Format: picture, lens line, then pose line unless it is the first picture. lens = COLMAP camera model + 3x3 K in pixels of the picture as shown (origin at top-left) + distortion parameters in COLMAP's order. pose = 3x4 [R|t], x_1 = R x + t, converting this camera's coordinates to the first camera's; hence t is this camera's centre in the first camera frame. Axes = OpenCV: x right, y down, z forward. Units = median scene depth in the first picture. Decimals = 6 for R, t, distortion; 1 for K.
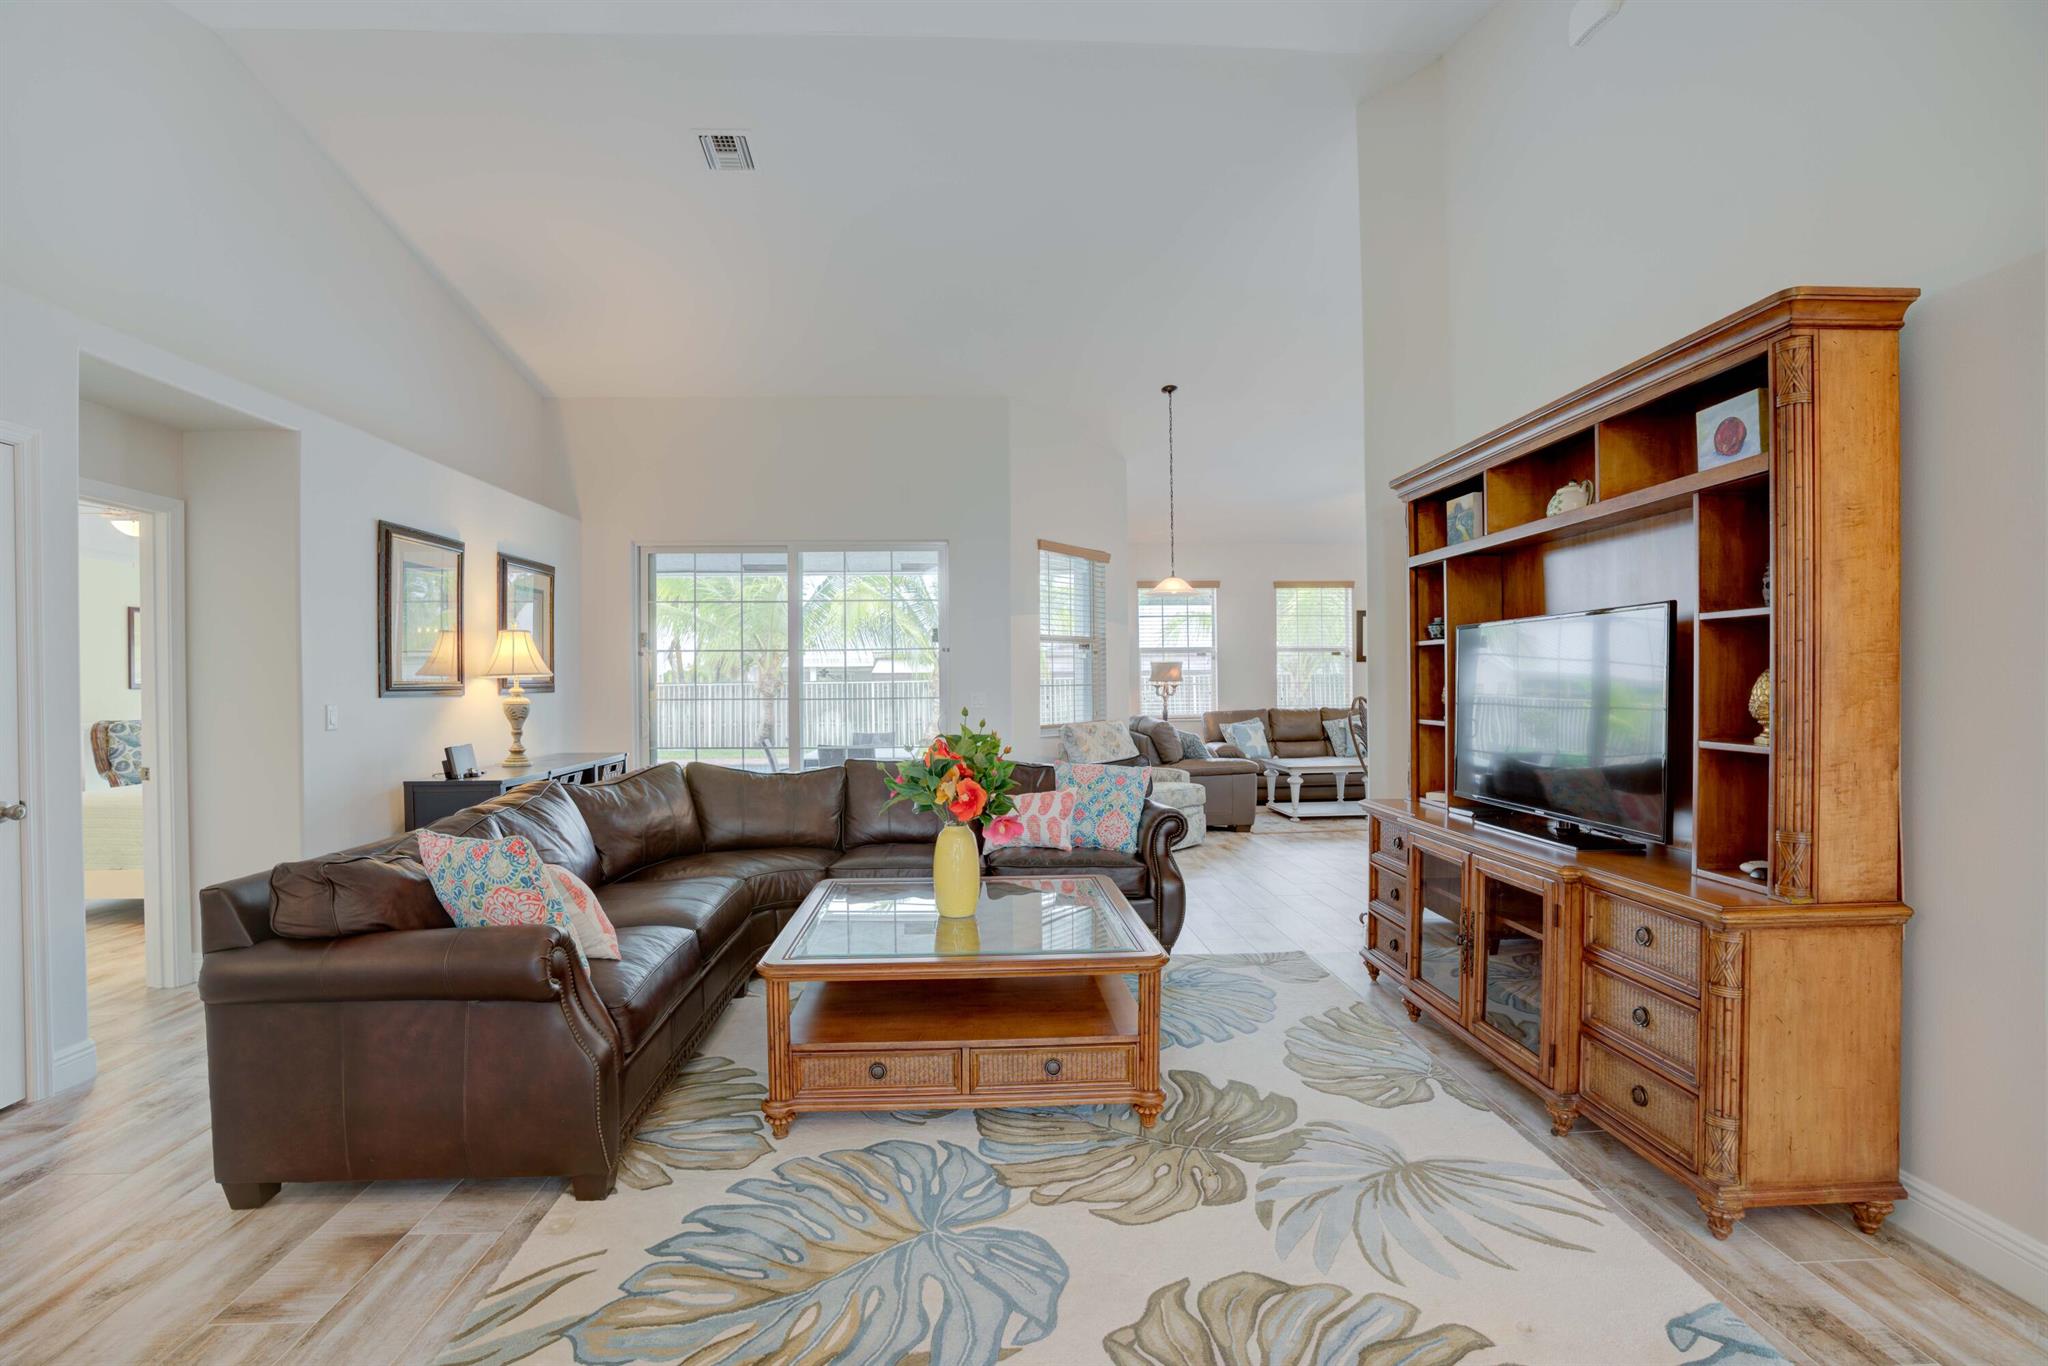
lens RADIAL K [[932.8, 0, 1017.0], [0, 932.8, 688.7], [0, 0, 1]] dist [-0.070237, 0.026011]
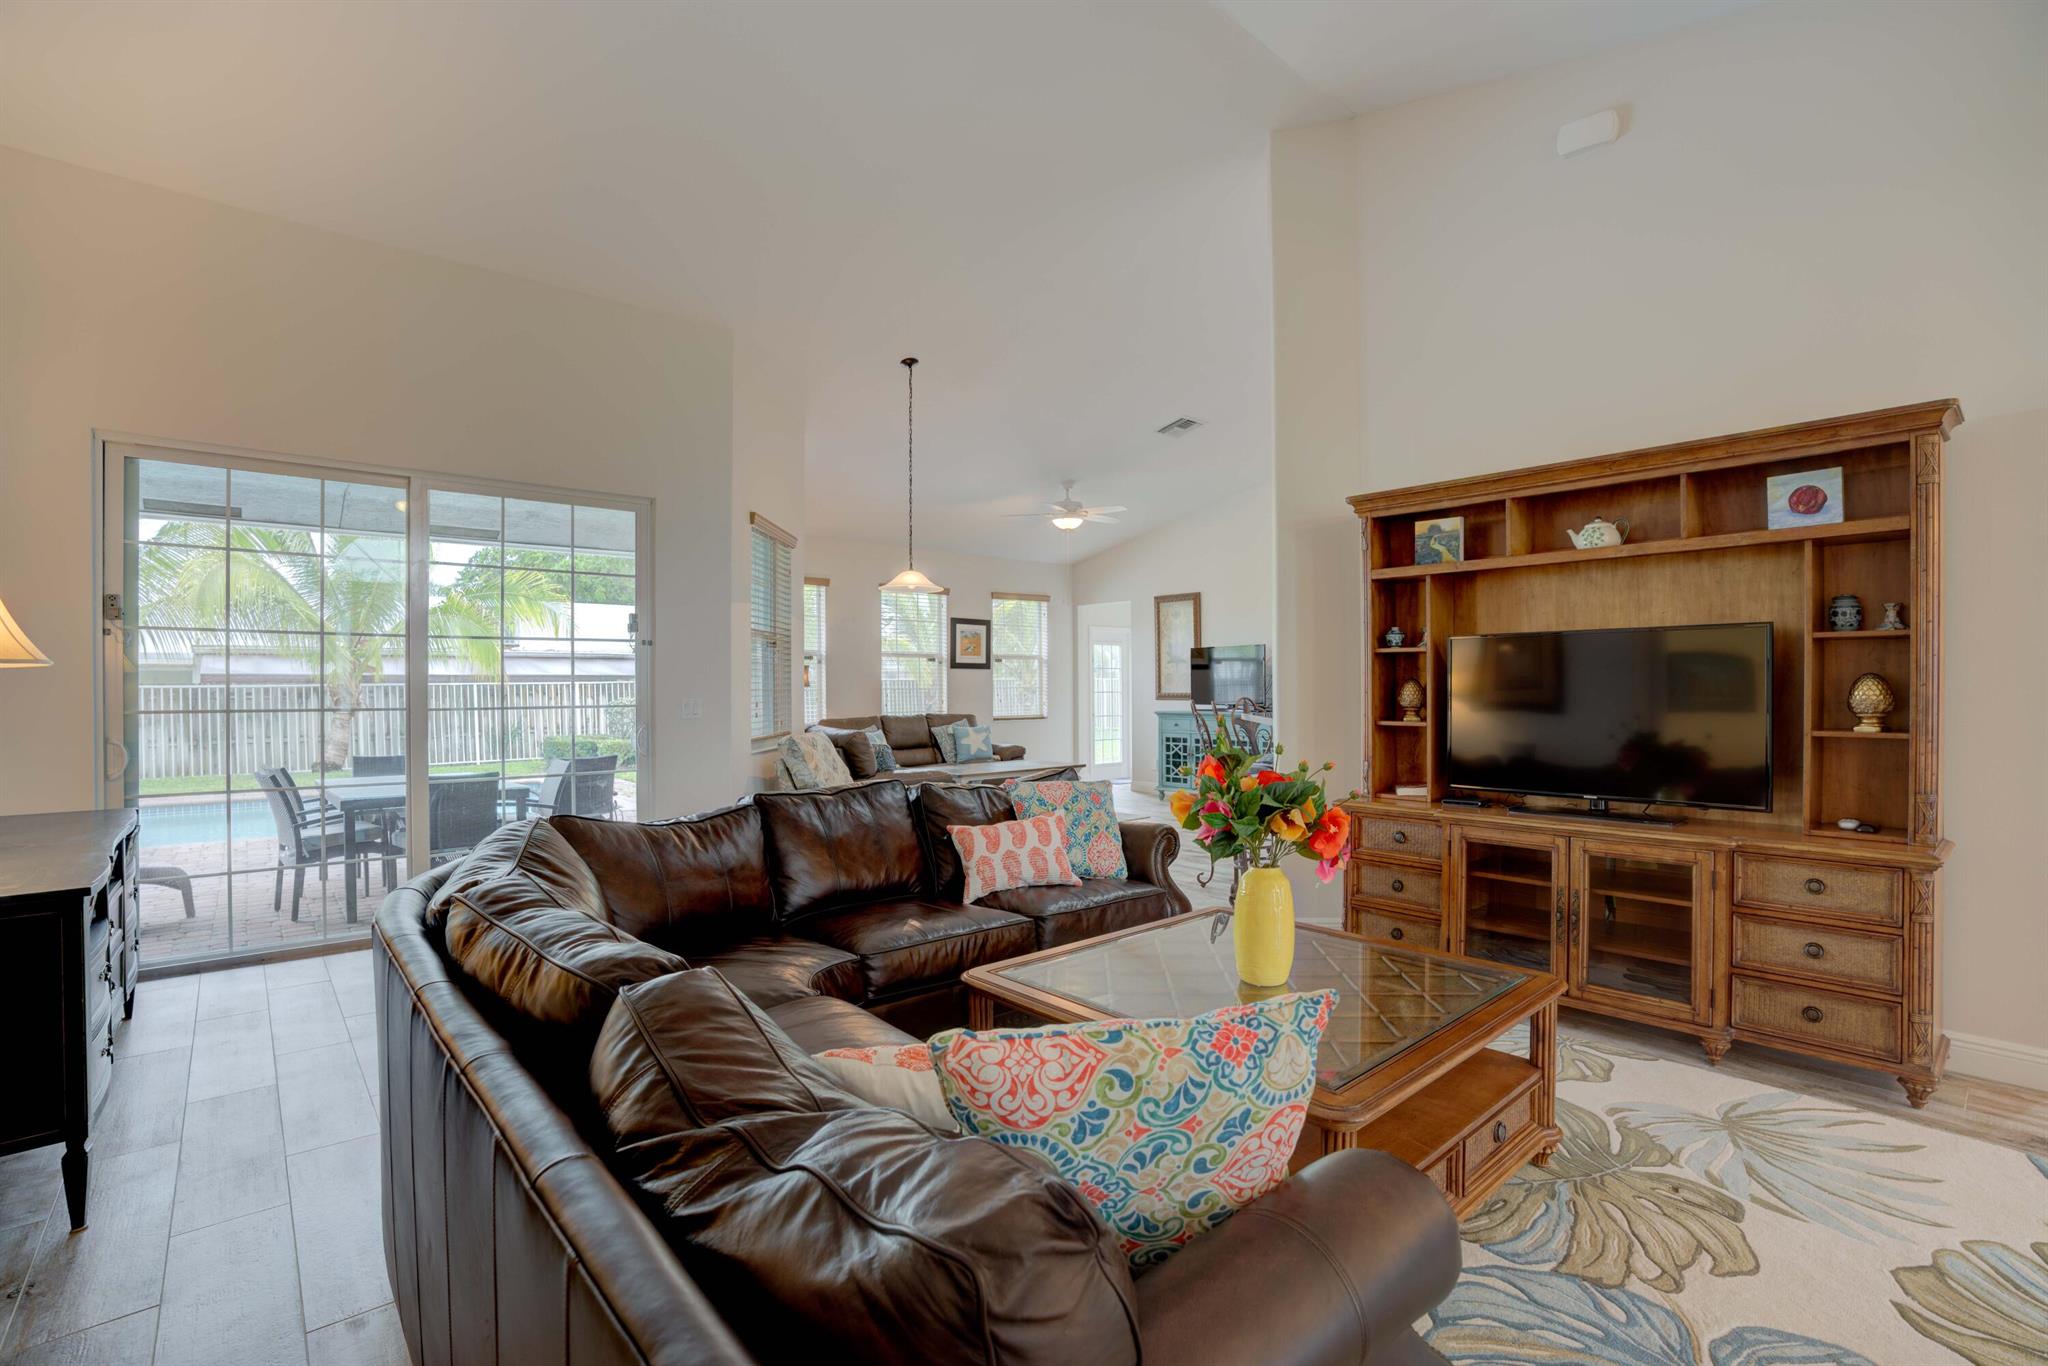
lens RADIAL K [[932.8, 0, 1017.0], [0, 932.8, 688.7], [0, 0, 1]] dist [-0.070237, 0.026011]
pose [[0.785187, 0.003516, 0.619248, -0.555822], [0.001354, 0.999972, -0.007395, 0.002949], [-0.619257, 0.006644, 0.785160, 0.410297]]
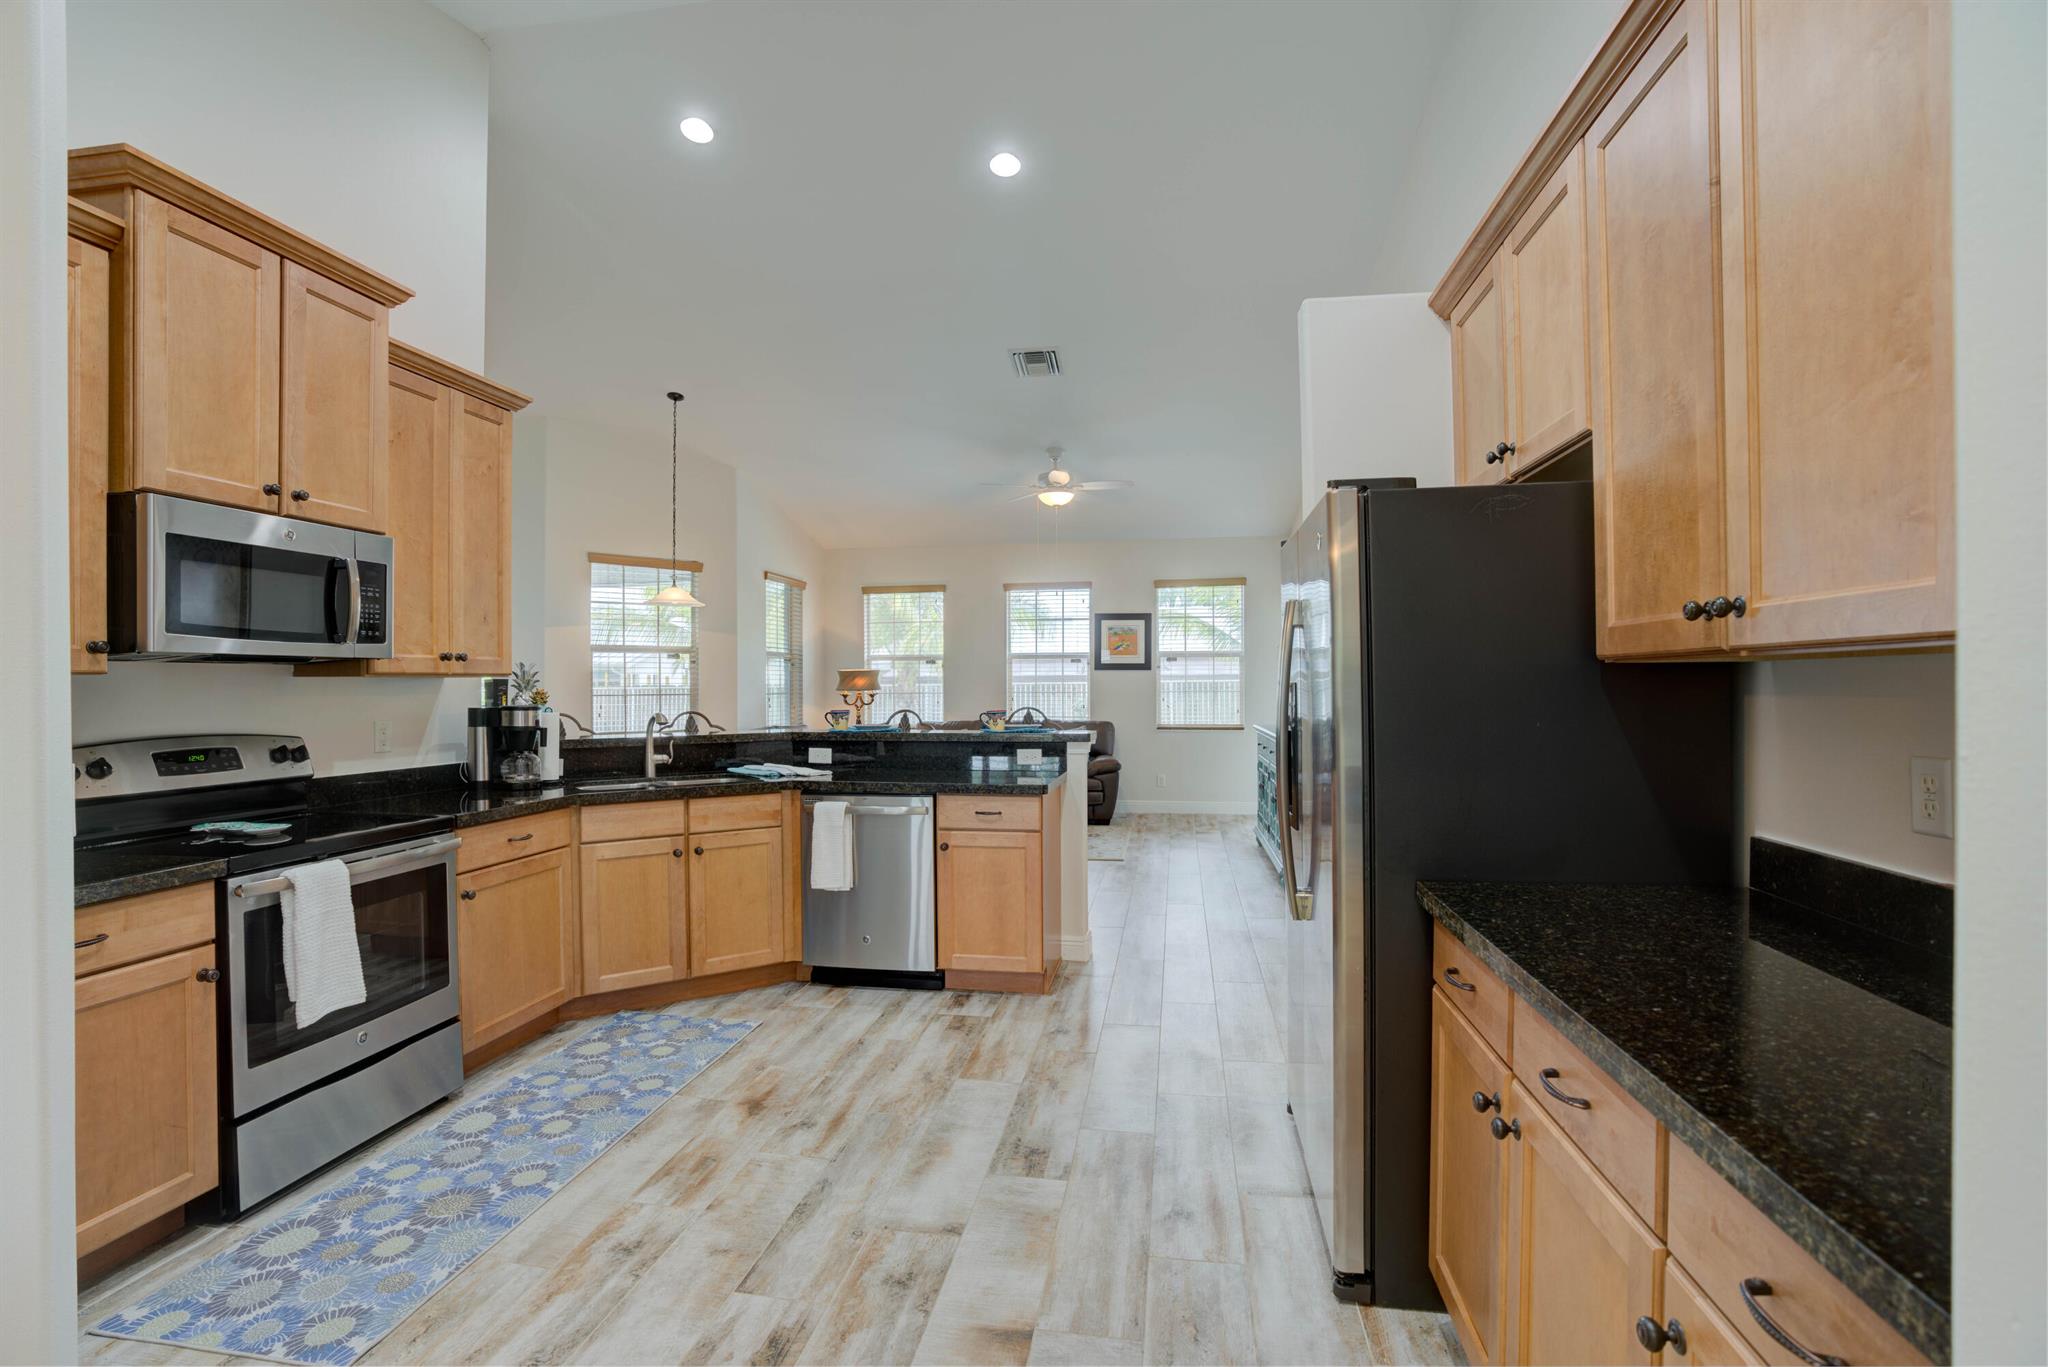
lens RADIAL K [[926.7, 0, 1002.4], [0, 926.7, 681.3], [0, 0, 1]] dist [-0.071382, 0.027934]
pose [[0.973291, 0.004512, -0.229531, 1.308565], [-0.006602, 0.999943, -0.008340, -0.024996], [0.229480, 0.009633, 0.973266, 0.238246]]
